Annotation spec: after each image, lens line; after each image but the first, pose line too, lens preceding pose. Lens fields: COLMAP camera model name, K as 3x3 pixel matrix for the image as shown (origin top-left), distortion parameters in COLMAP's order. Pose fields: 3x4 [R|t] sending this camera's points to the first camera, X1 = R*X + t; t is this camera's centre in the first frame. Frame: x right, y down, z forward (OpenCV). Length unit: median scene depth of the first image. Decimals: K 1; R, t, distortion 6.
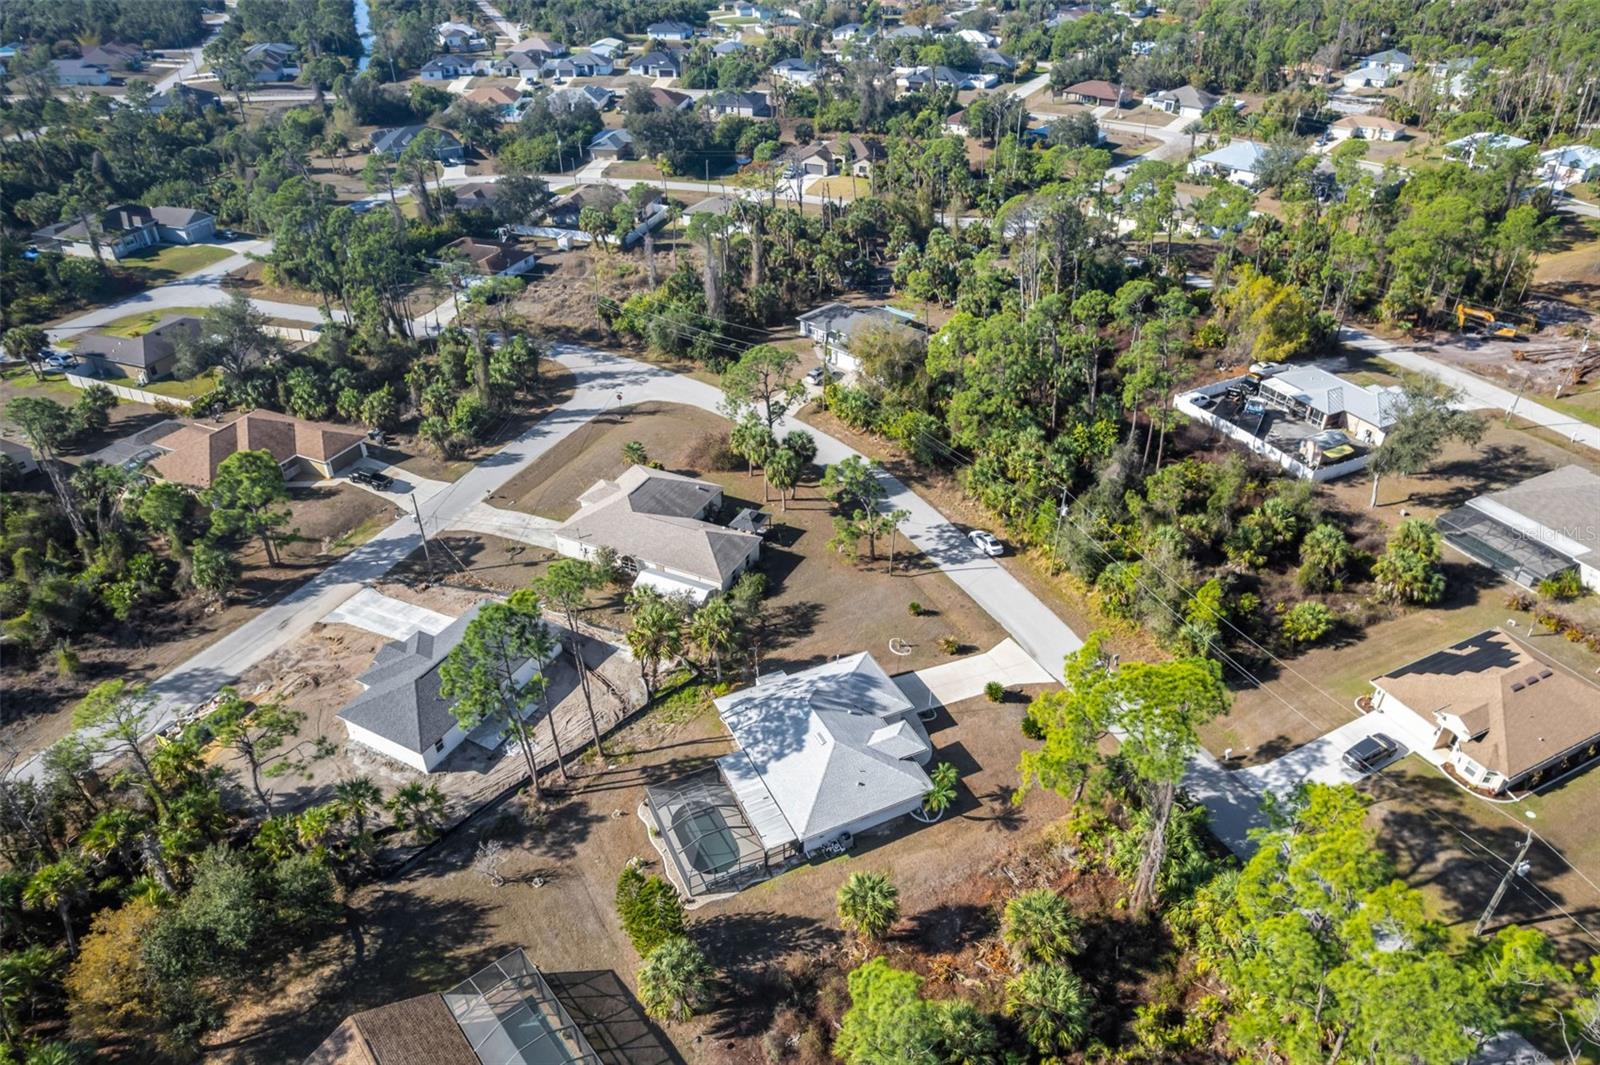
lens RADIAL K [[1031.7, 0, 812.3], [0, 1031.7, 547.4], [0, 0, 1]] dist [-0.077803, 0.072502]
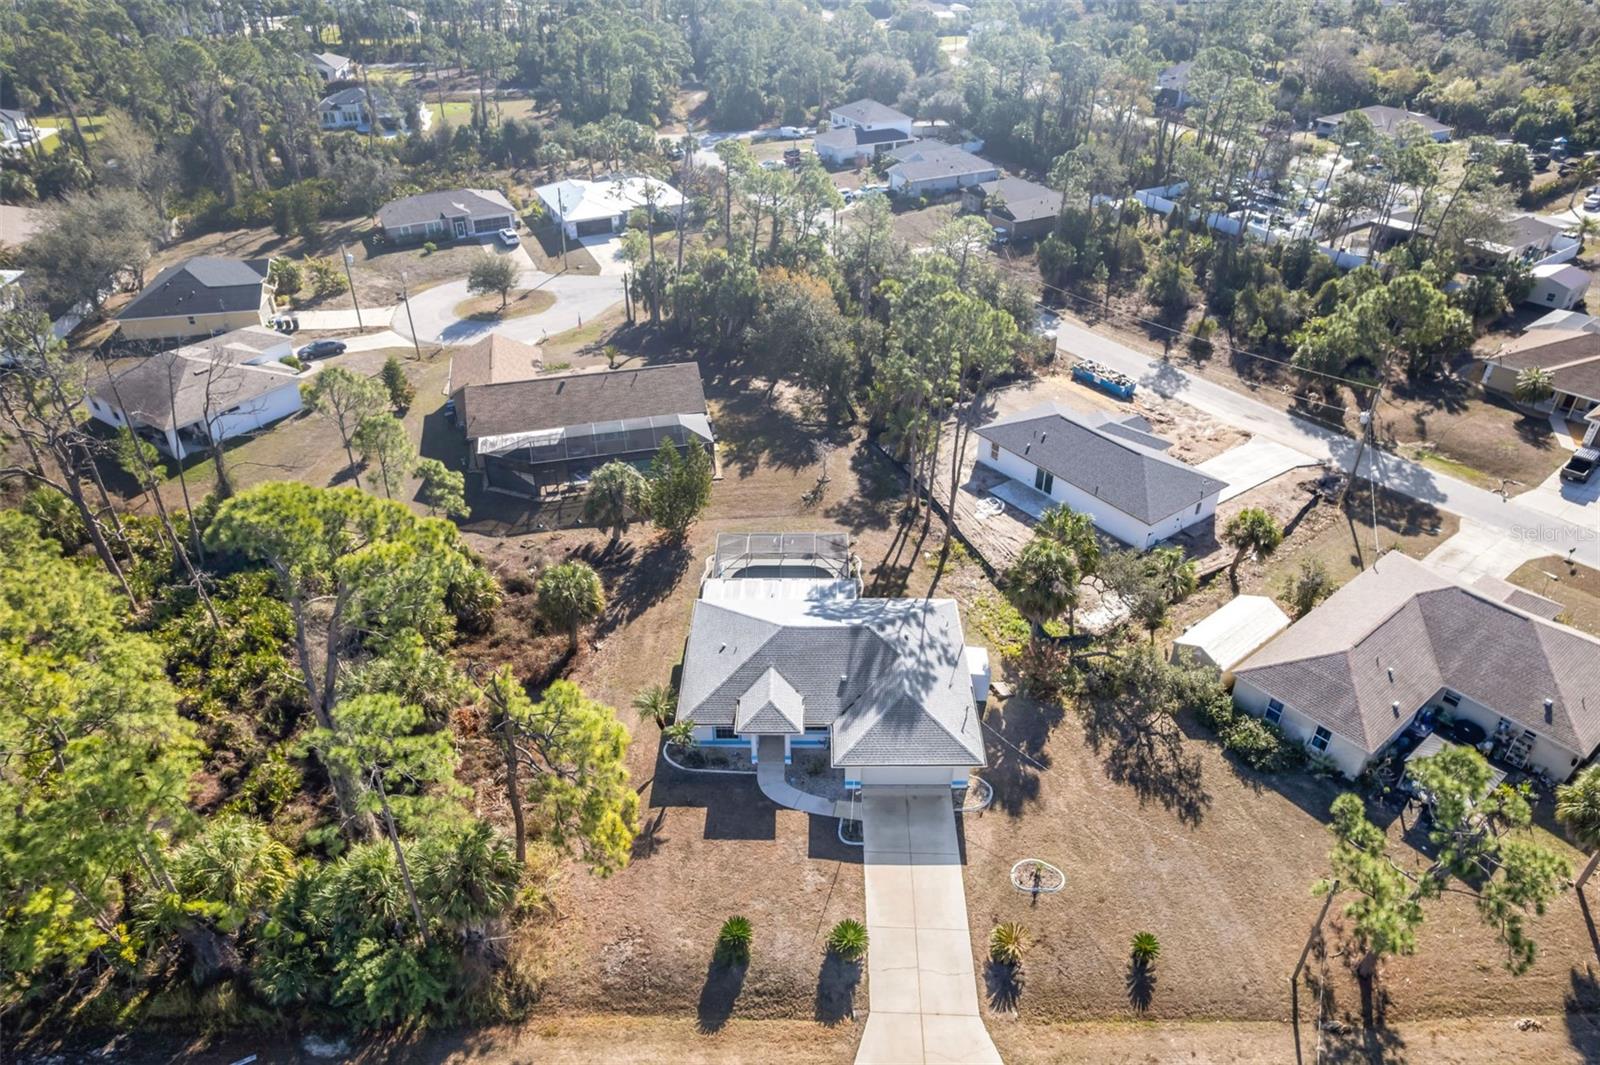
lens RADIAL K [[1031.7, 0, 812.3], [0, 1031.7, 547.4], [0, 0, 1]] dist [-0.077803, 0.072502]
pose [[-0.443722, 0.495637, -0.746629, 0.382466], [-0.500770, 0.553796, 0.665236, -0.249739], [0.743195, 0.669070, 0.002469, 0.676603]]
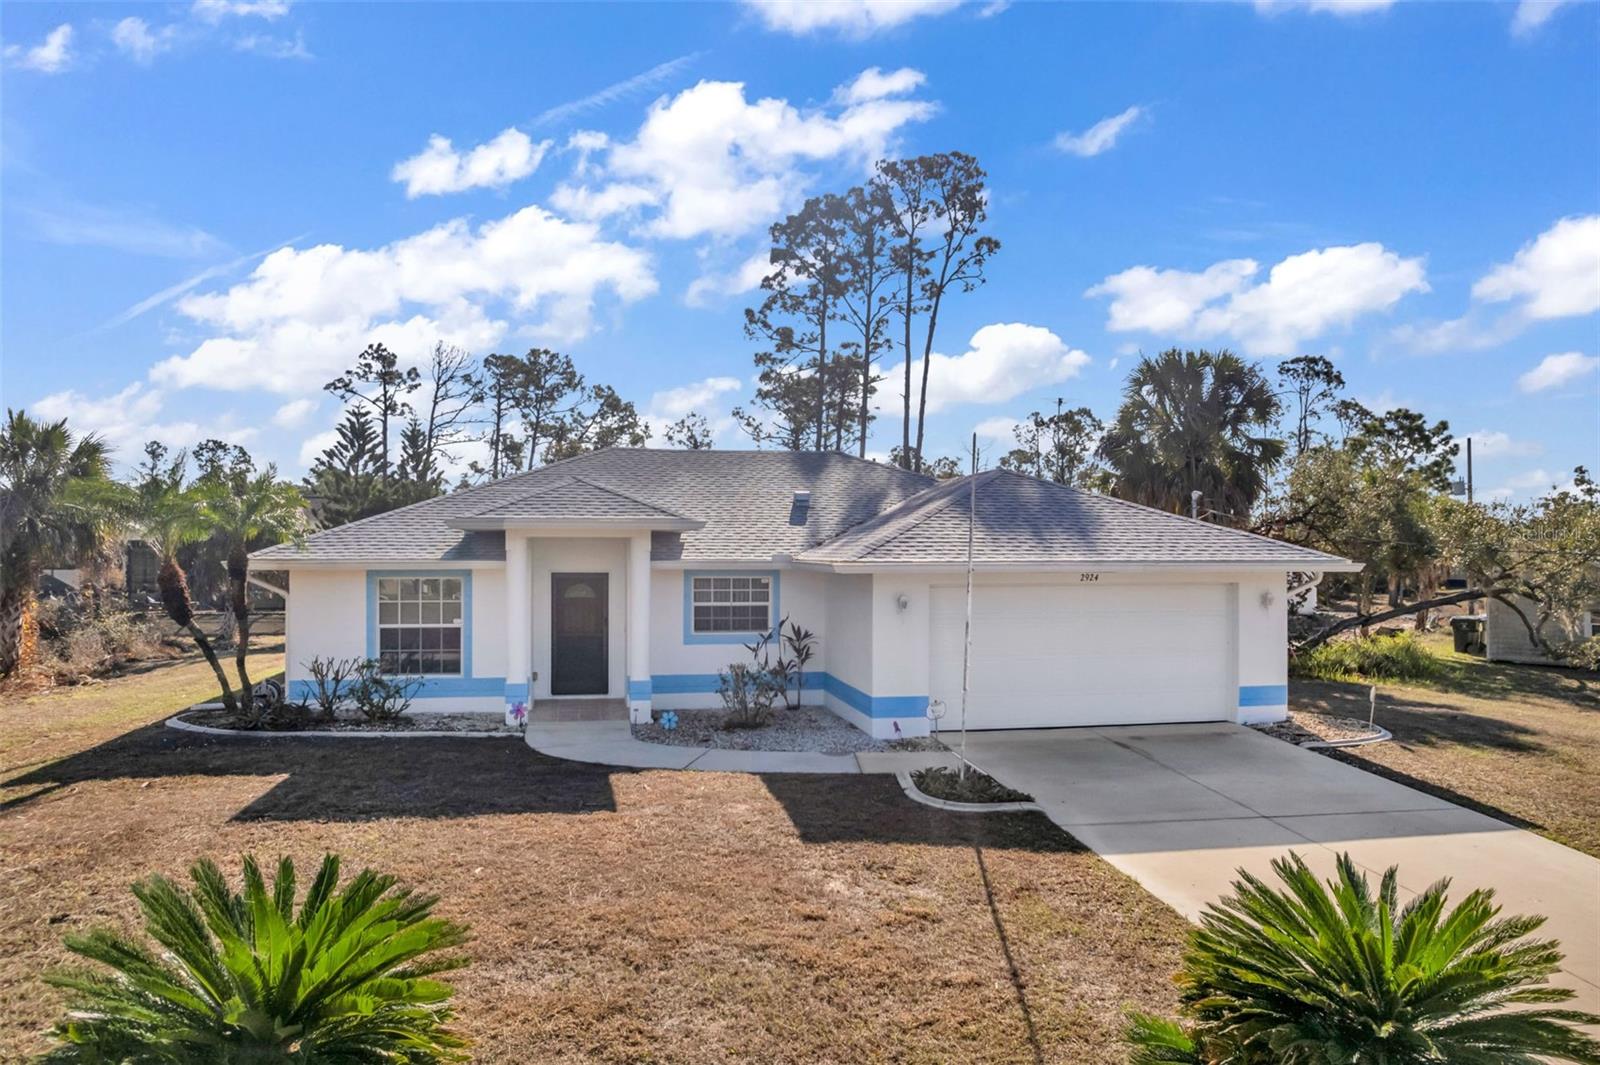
lens RADIAL K [[1047.5, 0, 778.4], [0, 1047.5, 545.0], [0, 0, 1]] dist [-0.070174, 0.058191]
pose [[-0.269765, -0.018628, -0.962746, 0.193698], [-0.541319, 0.829807, 0.135624, 0.102353], [0.796367, 0.557739, -0.233936, 0.774257]]
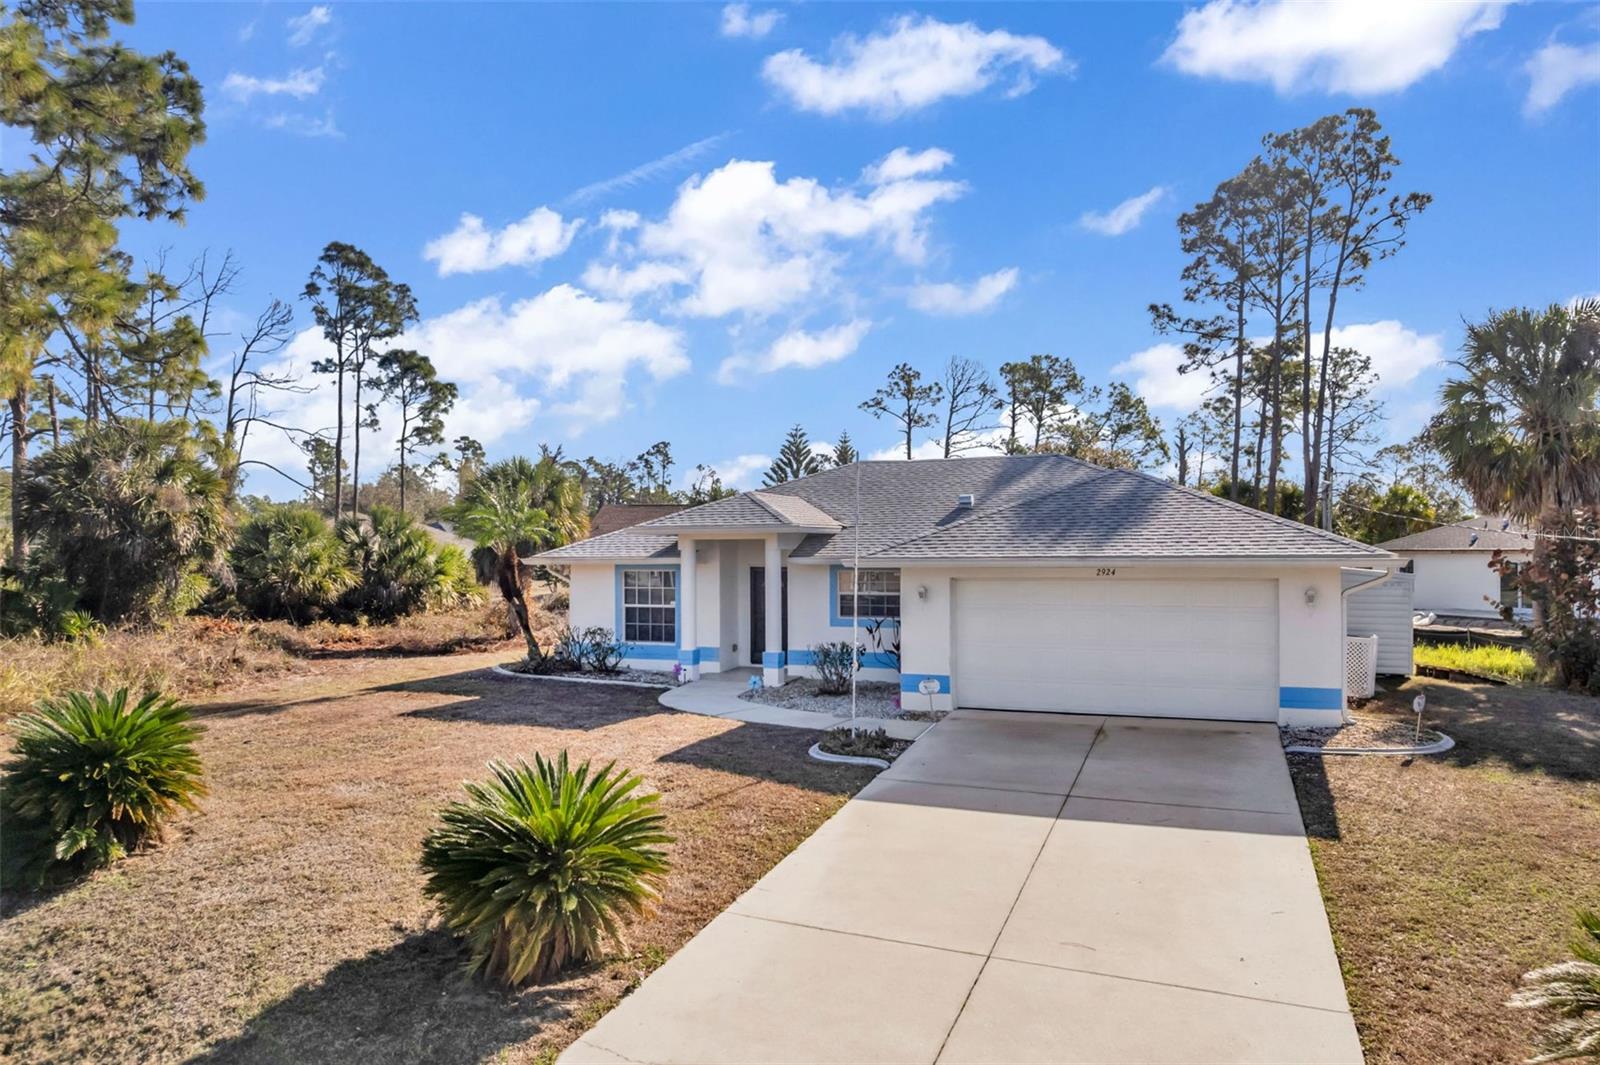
lens RADIAL K [[1031.7, 0, 812.3], [0, 1031.7, 547.4], [0, 0, 1]] dist [-0.077803, 0.072502]
pose [[-0.737187, -0.007334, -0.675650, 0.176556], [-0.378630, 0.832683, 0.404077, 0.058177], [0.559639, 0.553701, -0.616620, 0.838995]]
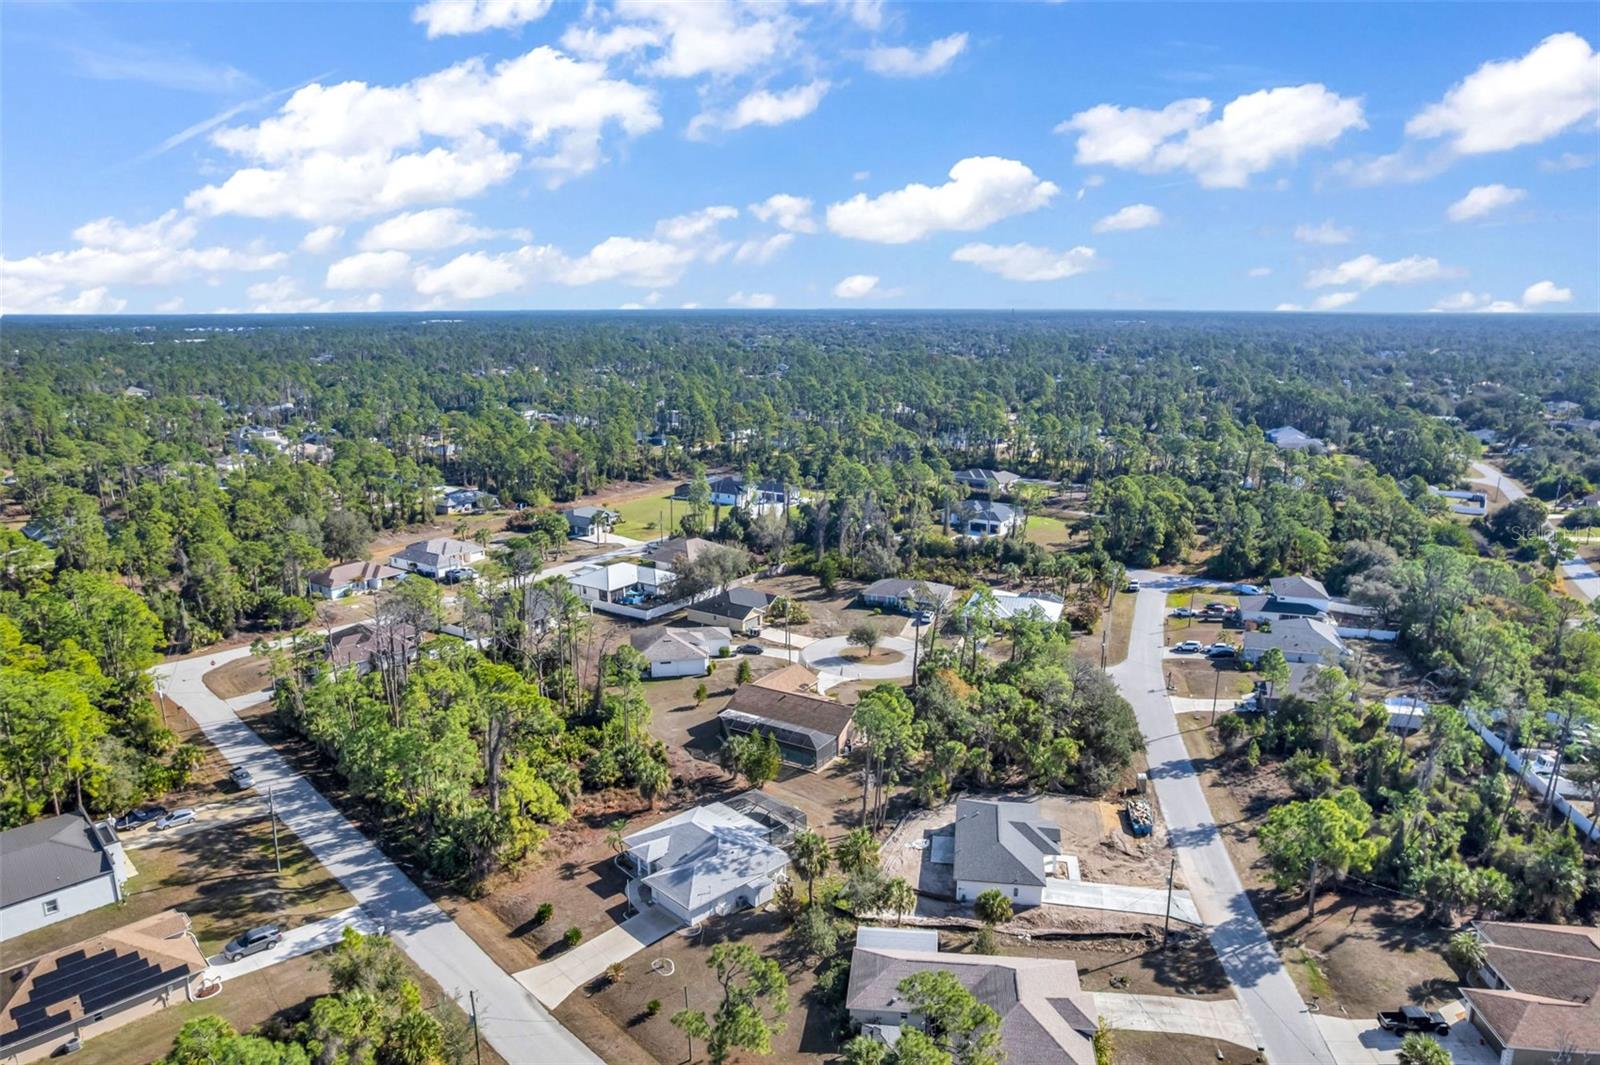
lens RADIAL K [[1031.7, 0, 812.3], [0, 1031.7, 547.4], [0, 0, 1]] dist [-0.077803, 0.072502]
pose [[-0.950407, 0.070561, -0.302898, 0.189097], [-0.175139, 0.683390, 0.708735, -0.793706], [0.257006, 0.726636, -0.637141, 1.173504]]
